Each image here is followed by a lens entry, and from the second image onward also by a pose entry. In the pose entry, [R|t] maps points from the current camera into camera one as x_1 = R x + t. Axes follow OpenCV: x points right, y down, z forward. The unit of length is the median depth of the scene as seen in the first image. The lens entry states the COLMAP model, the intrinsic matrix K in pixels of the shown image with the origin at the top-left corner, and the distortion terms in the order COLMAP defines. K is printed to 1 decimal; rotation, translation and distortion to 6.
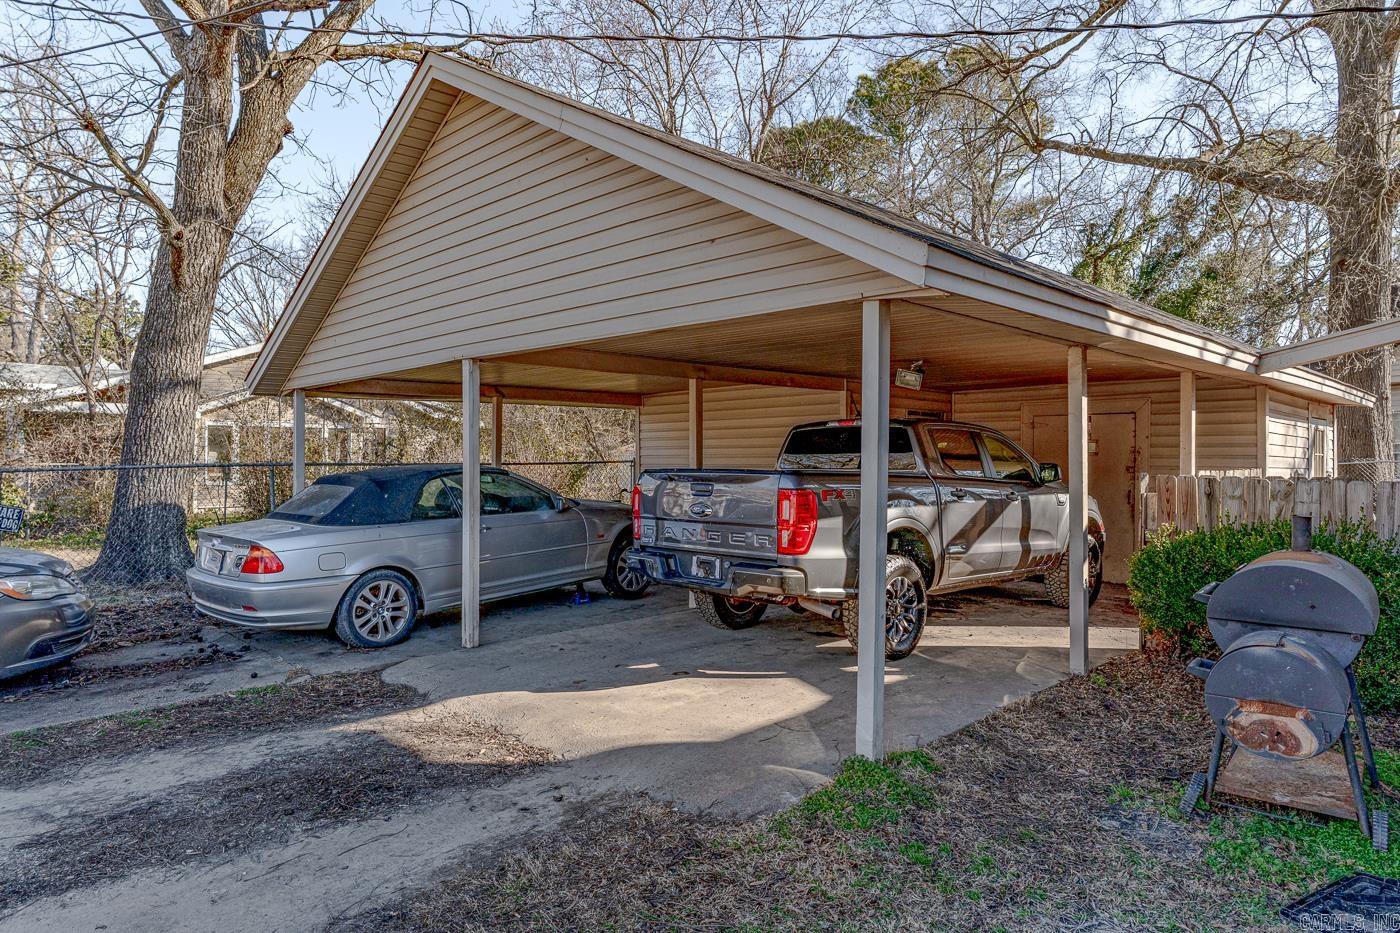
lens RADIAL K [[843.0, 0, 700.0], [0, 843.0, 466.5], [0, 0, 1]] dist [0.001641, 0.000531]
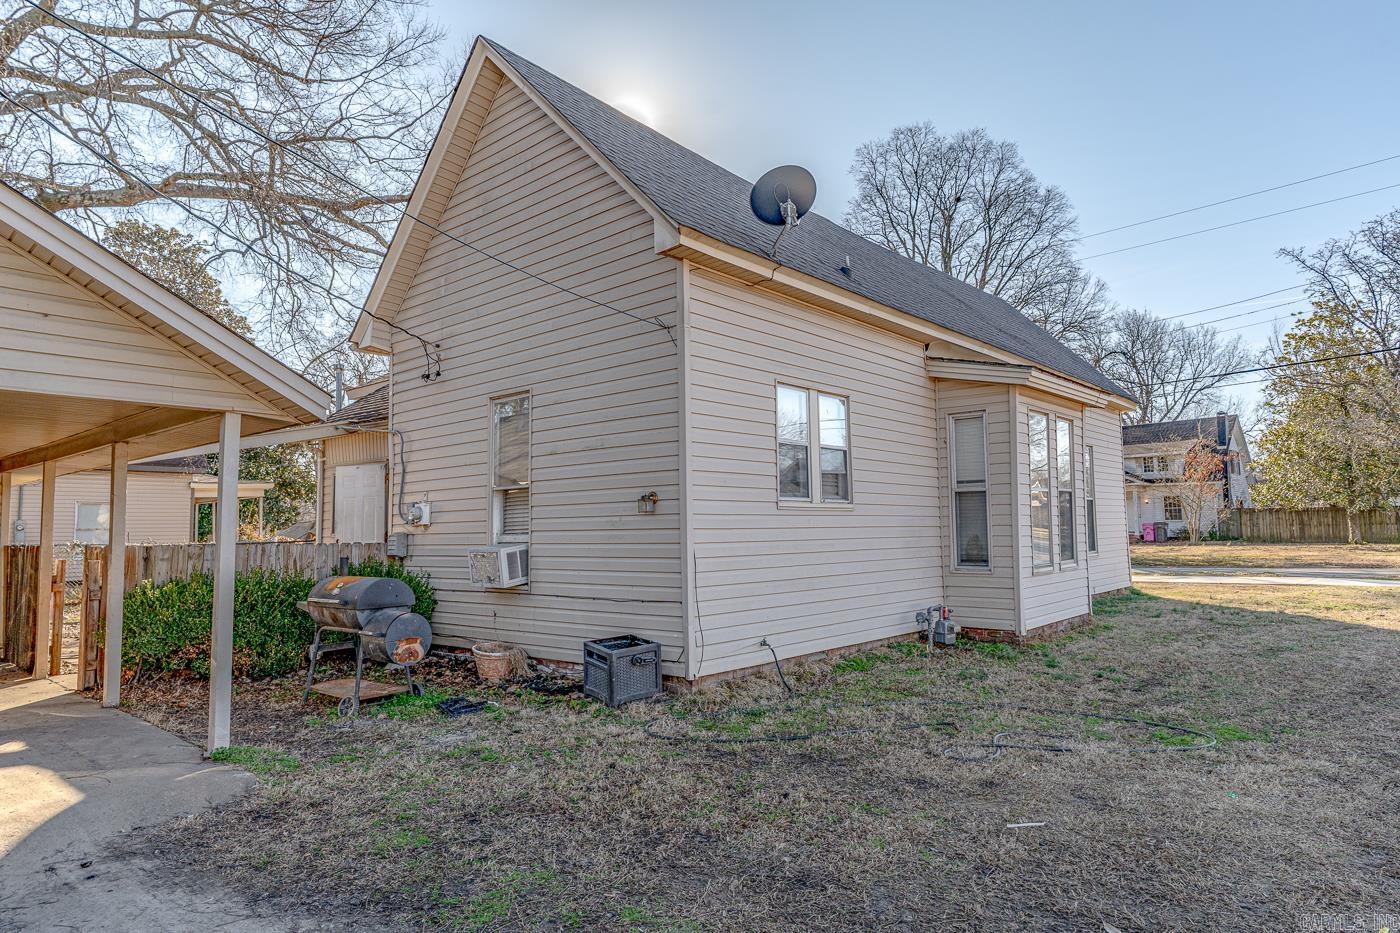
lens RADIAL K [[843.0, 0, 700.0], [0, 843.0, 466.5], [0, 0, 1]] dist [0.001641, 0.000531]
pose [[-0.086174, 0.077424, 0.993267, -1.294754], [0.026910, 0.996793, -0.075364, 0.018838], [-0.995917, 0.020234, -0.087981, 0.363453]]
